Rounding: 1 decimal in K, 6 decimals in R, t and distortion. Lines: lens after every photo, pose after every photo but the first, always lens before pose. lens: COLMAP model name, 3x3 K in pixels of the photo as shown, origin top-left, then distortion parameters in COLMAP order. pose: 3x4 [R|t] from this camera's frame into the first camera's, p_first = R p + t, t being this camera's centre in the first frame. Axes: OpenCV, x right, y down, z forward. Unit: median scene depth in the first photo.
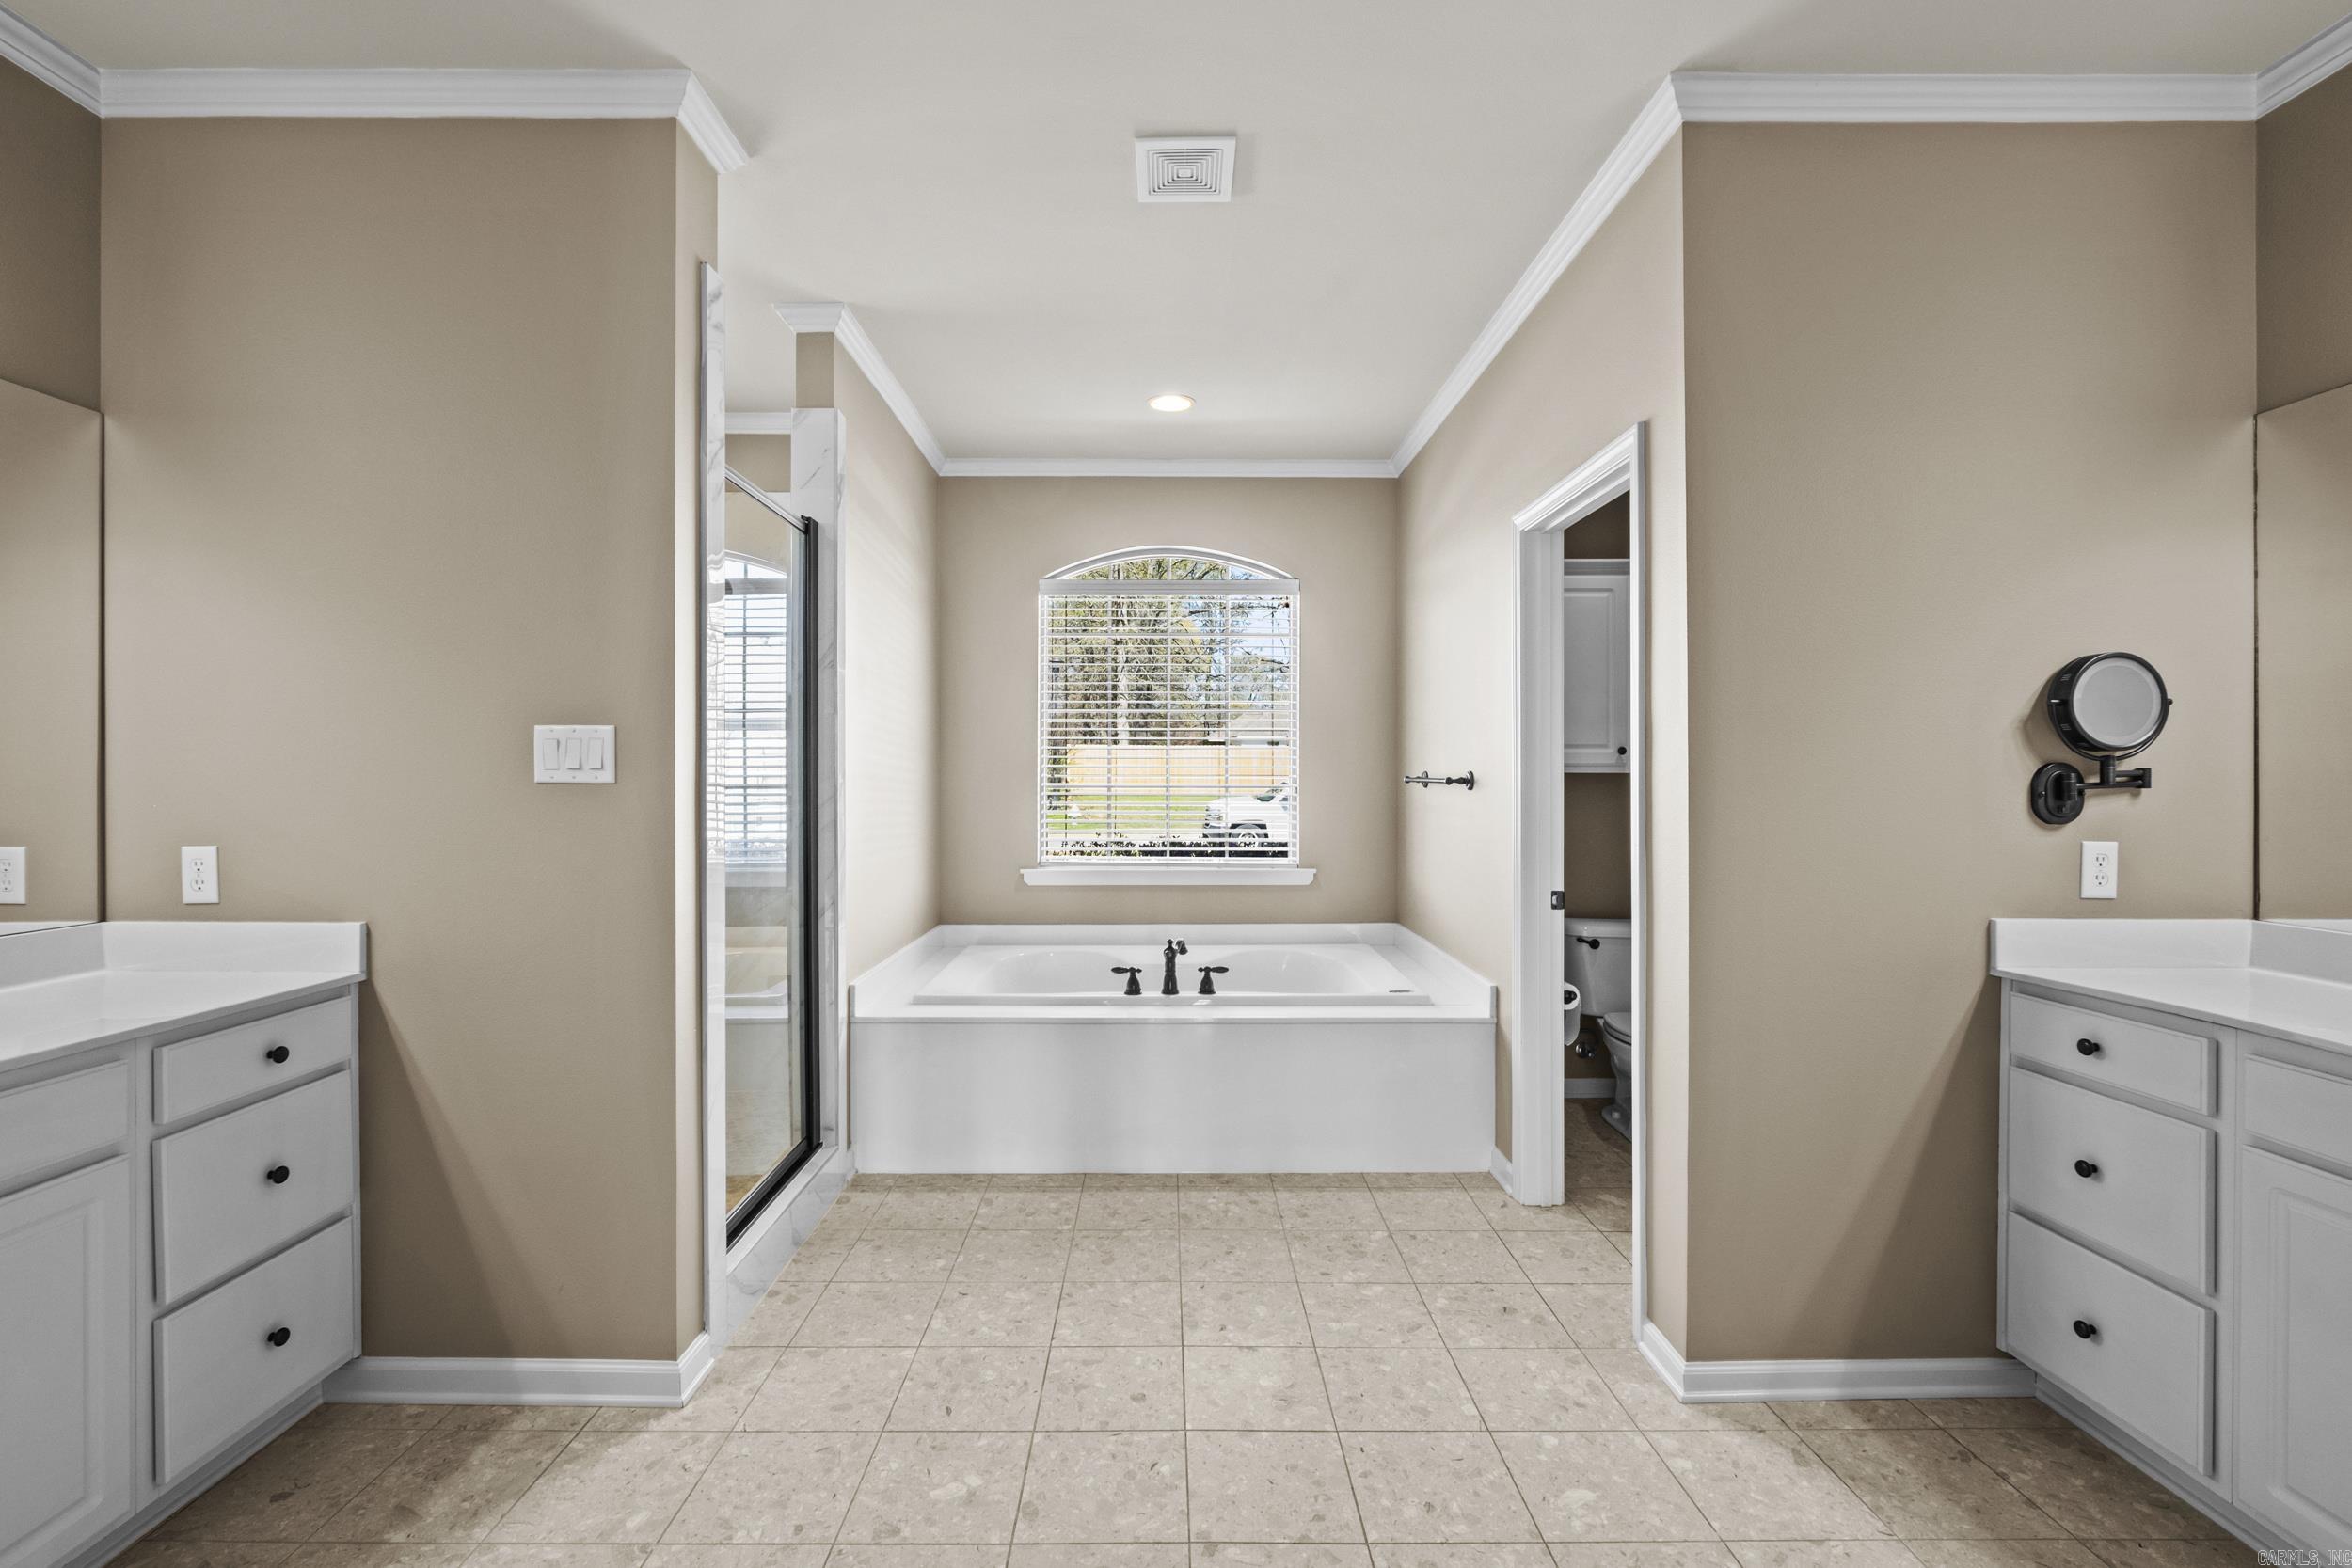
lens RADIAL K [[1027.4, 0, 1159.7], [0, 1027.4, 774.3], [0, 0, 1]] dist [-0.005395, -0.000419]
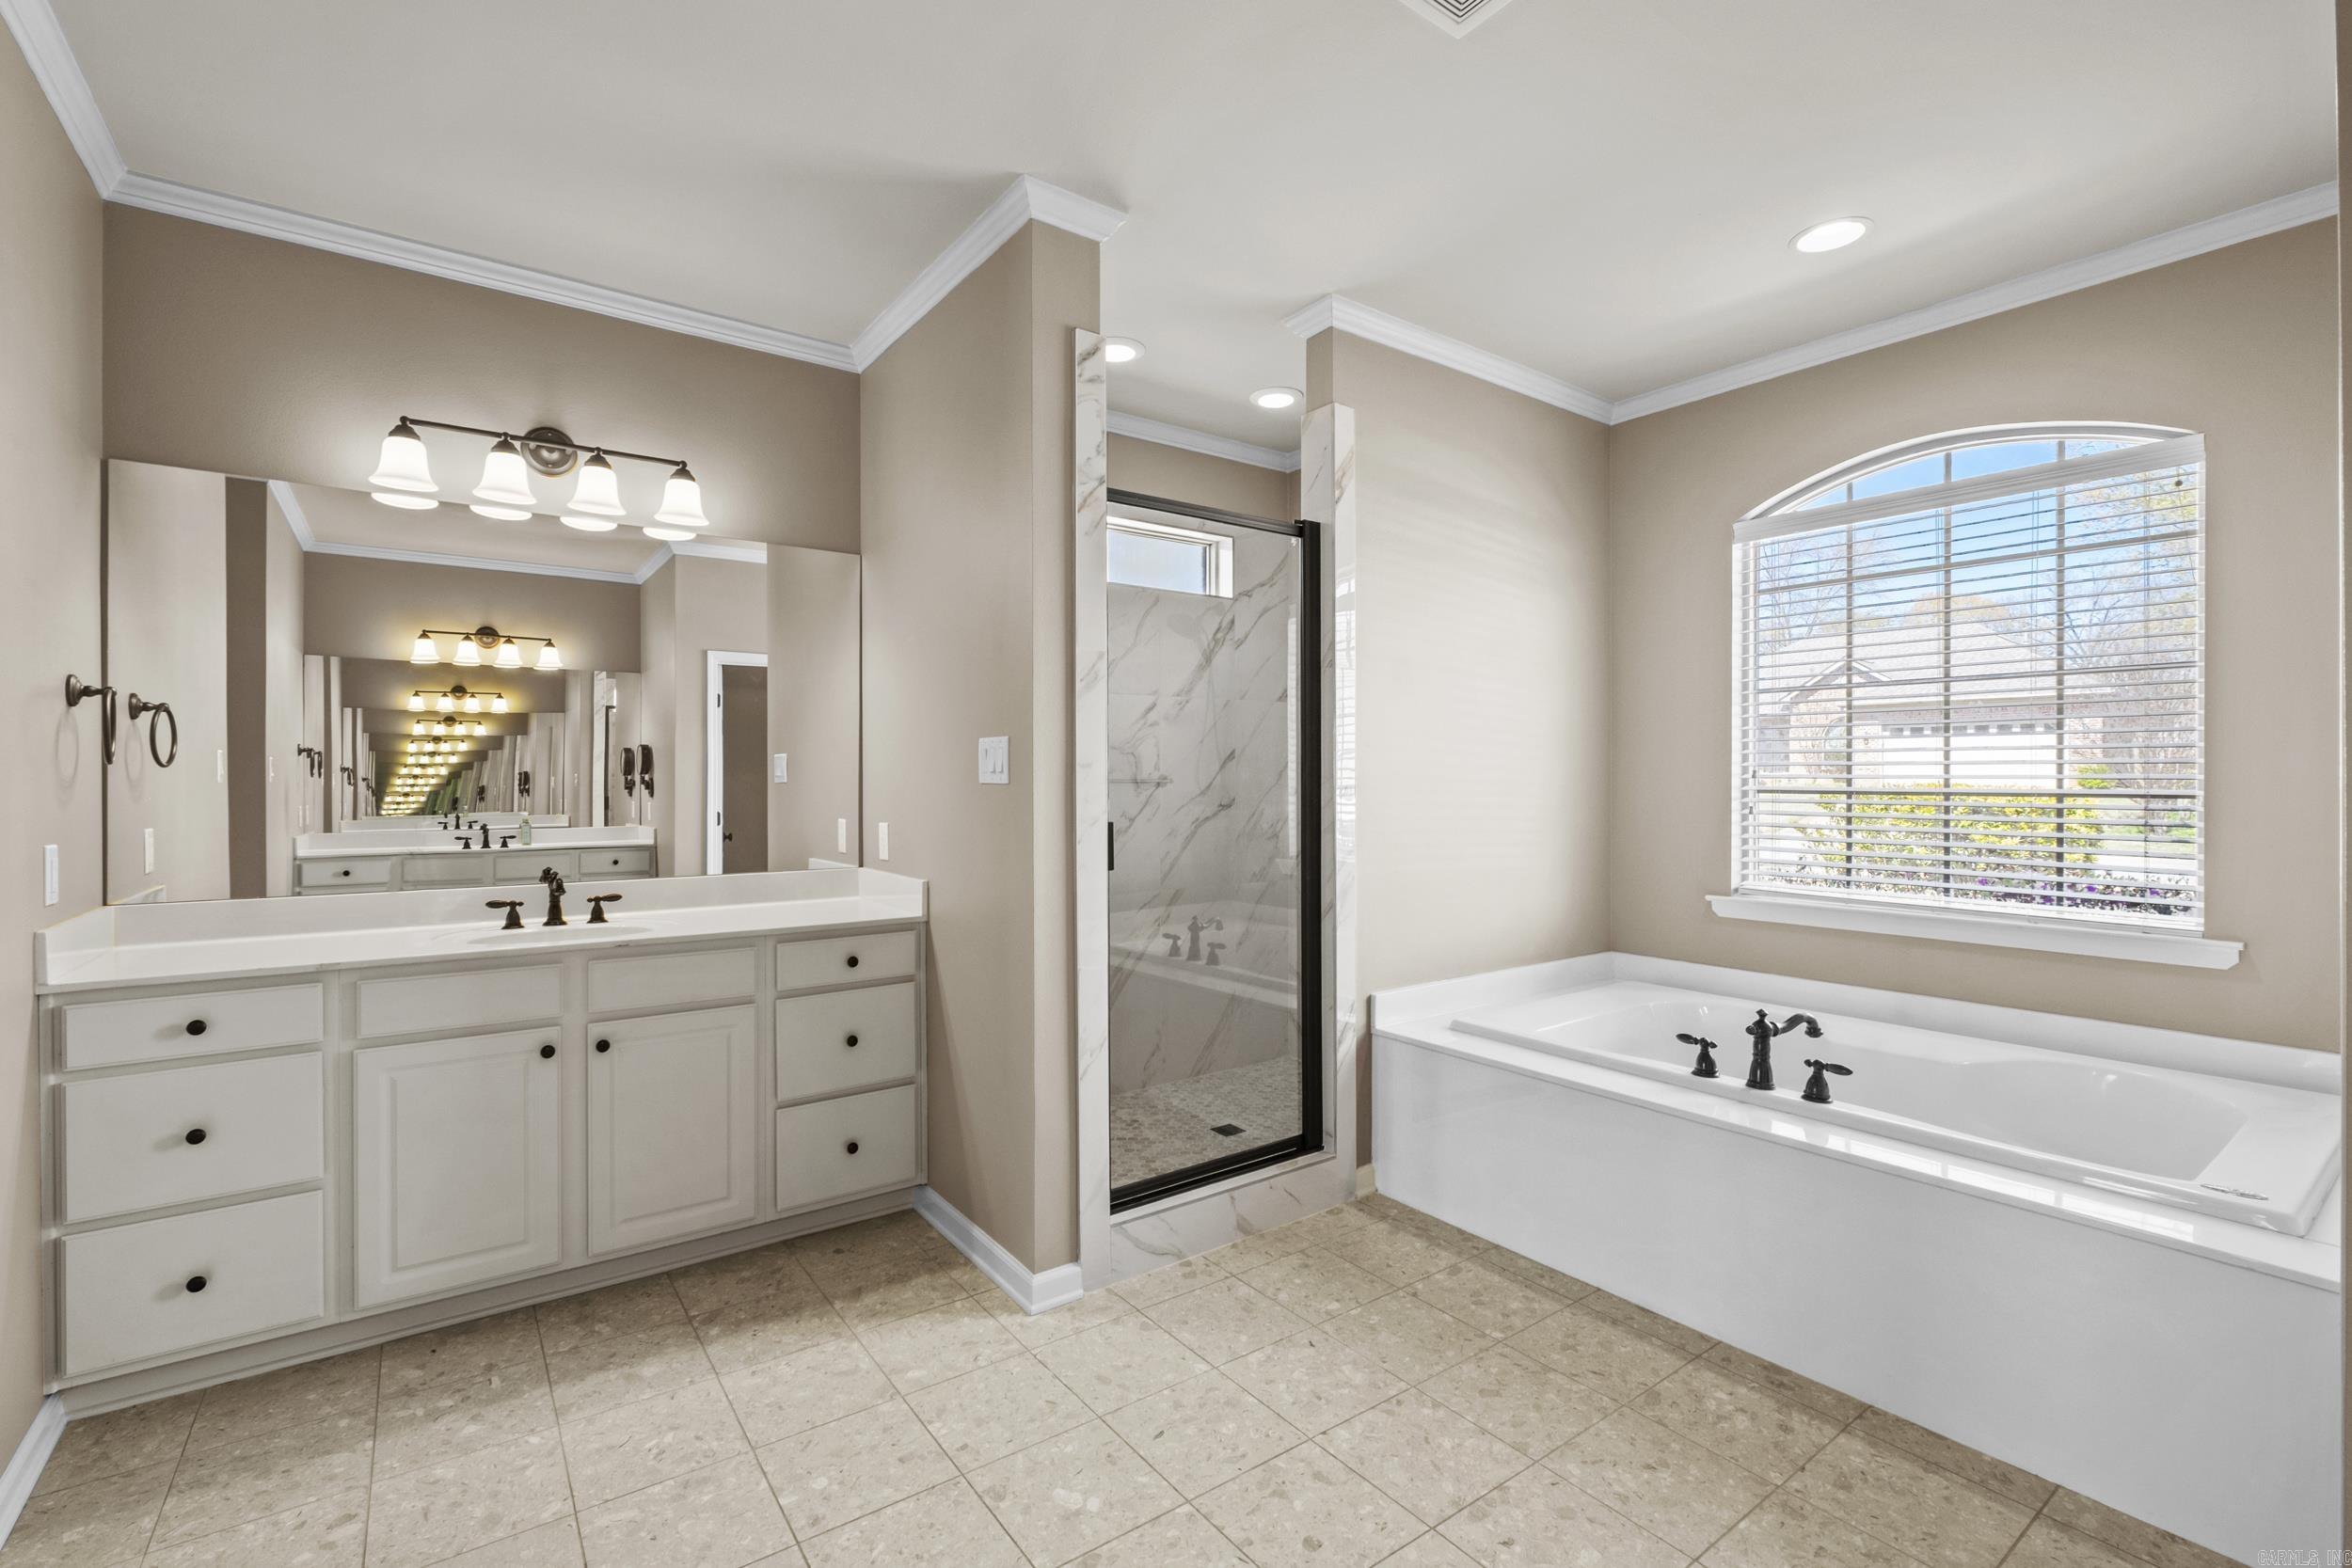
lens RADIAL K [[1027.4, 0, 1159.0], [0, 1027.4, 779.9], [0, 0, 1]] dist [-0.005395, -0.000419]
pose [[0.579529, 0.001462, -0.814950, 0.385598], [0.002131, 0.999992, 0.003310, 0.000292], [0.814949, -0.003655, 0.579521, 0.294042]]
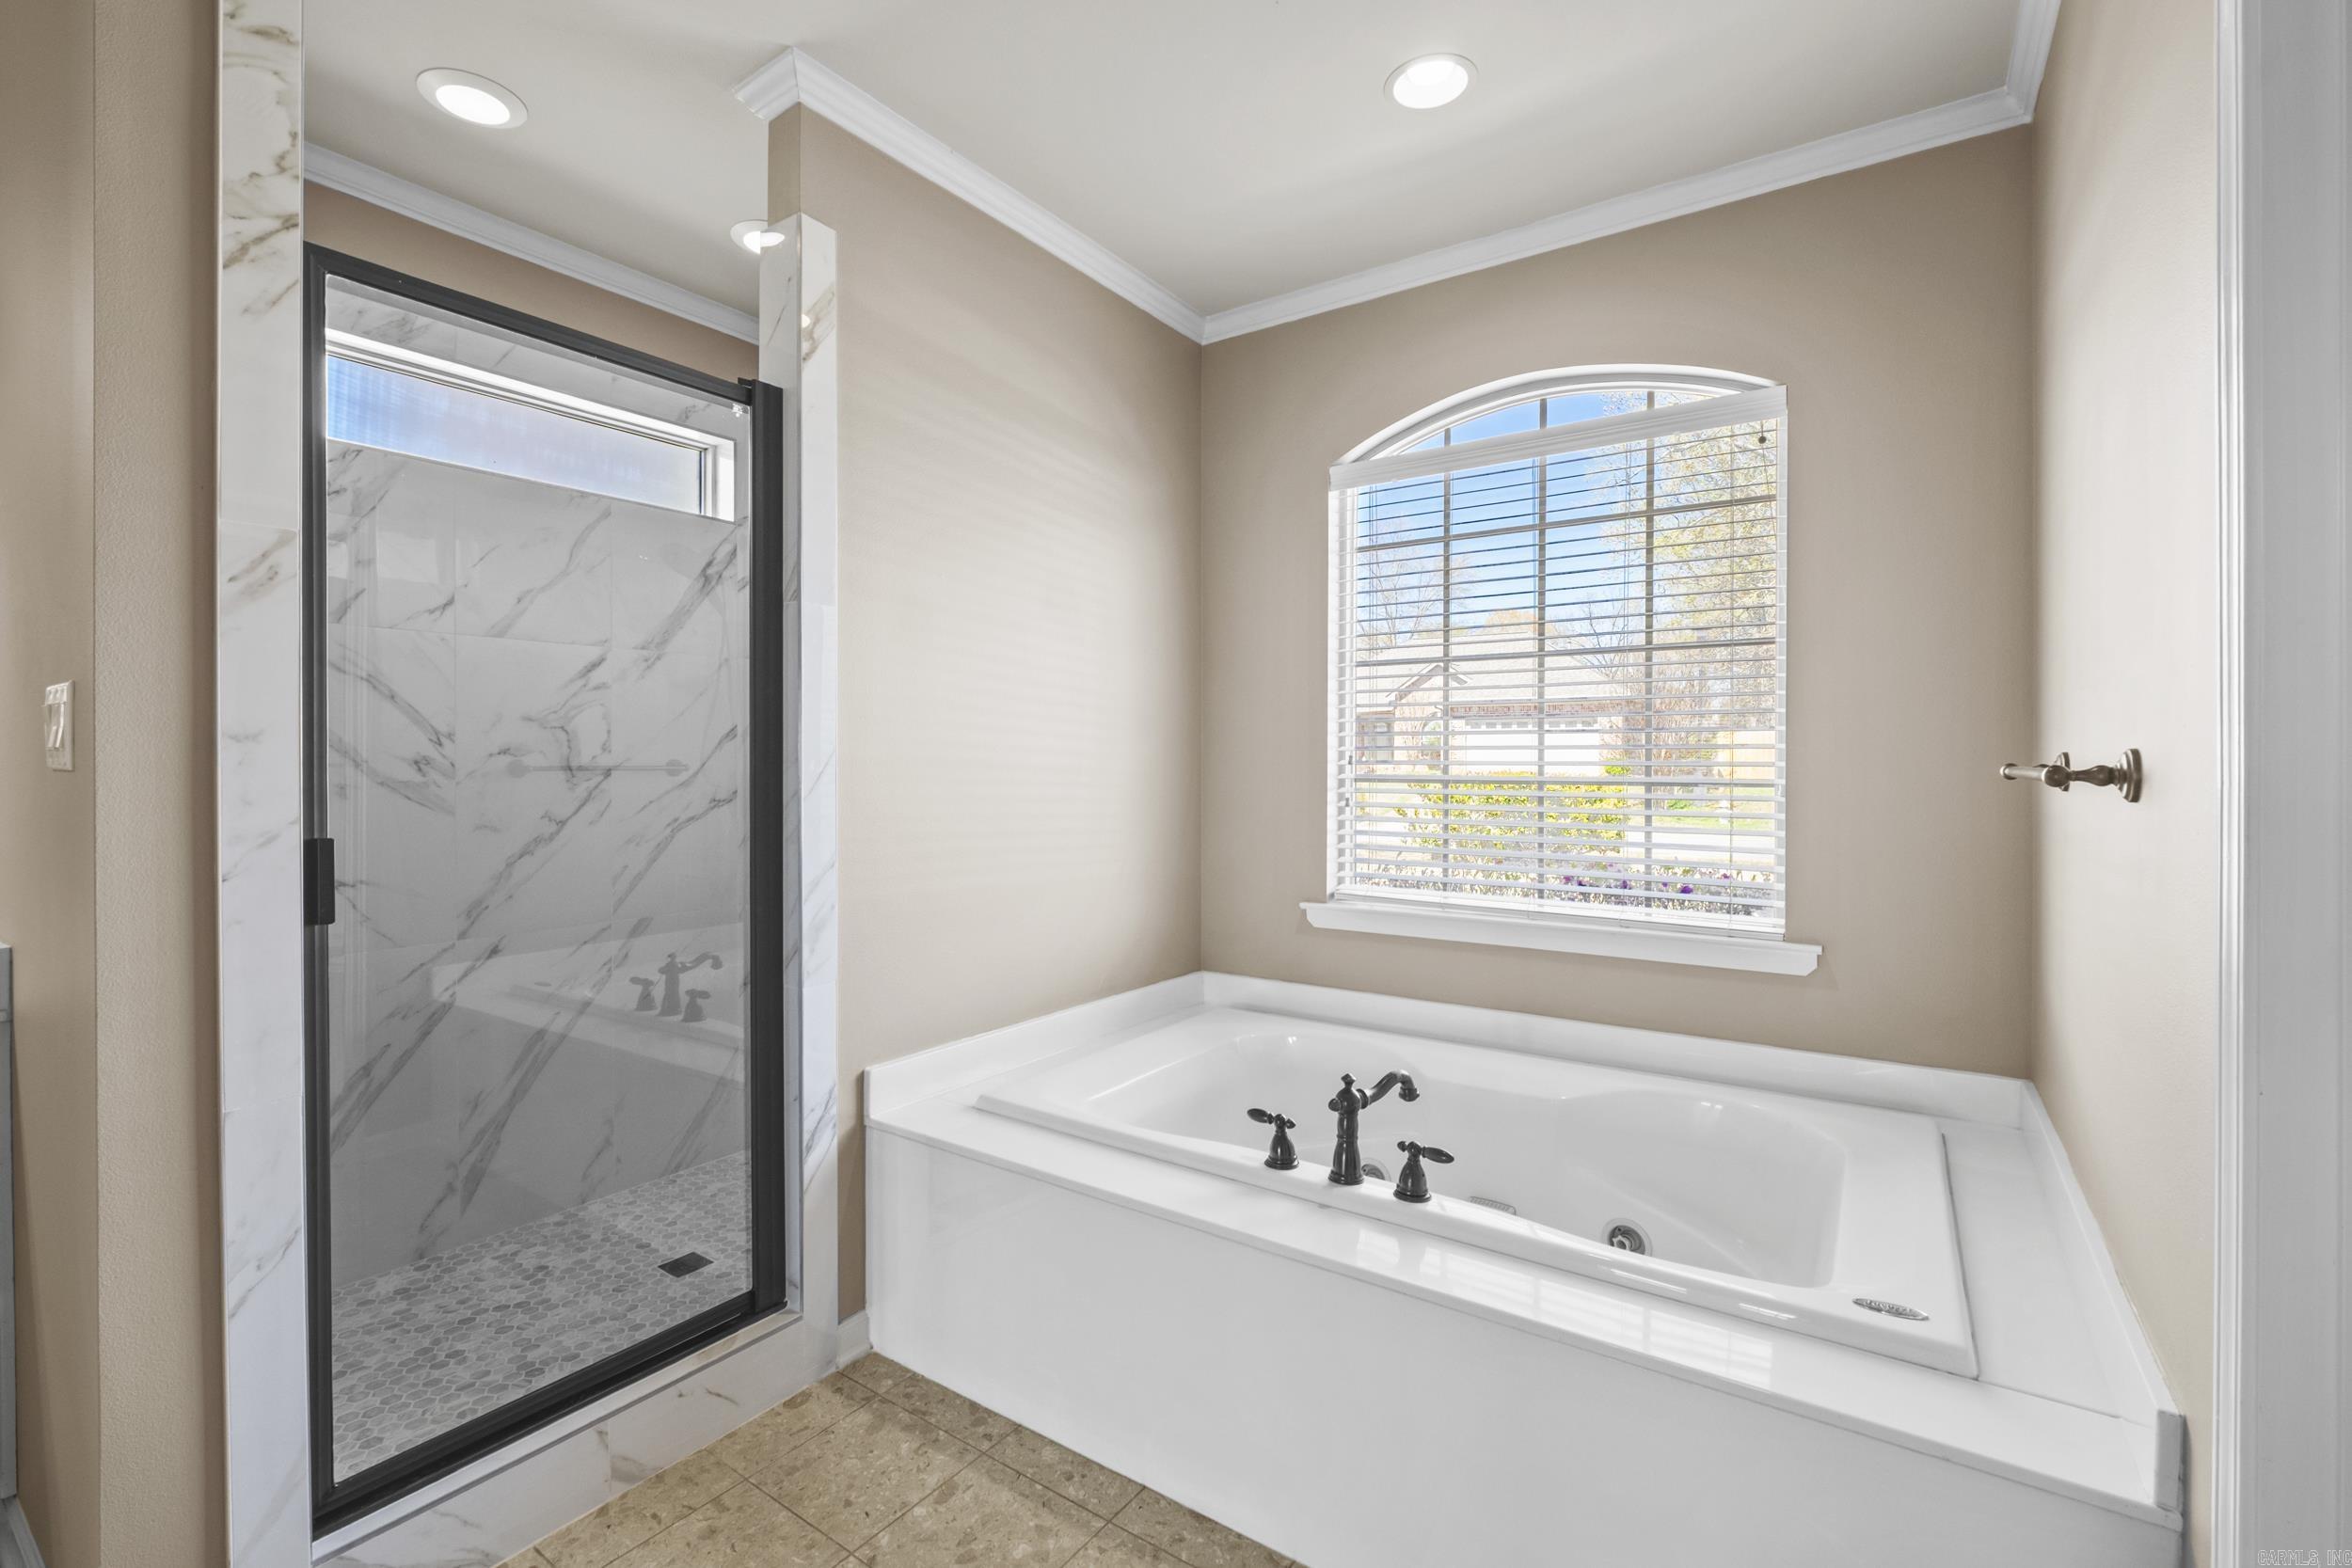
lens RADIAL K [[1027.4, 0, 1172.0], [0, 1027.4, 769.2], [0, 0, 1]] dist [-0.005395, -0.000419]
pose [[0.816470, 0.003151, -0.577379, 0.267996], [-0.000516, 0.999989, 0.004728, 0.002973], [0.577388, -0.003562, 0.816462, 0.591566]]
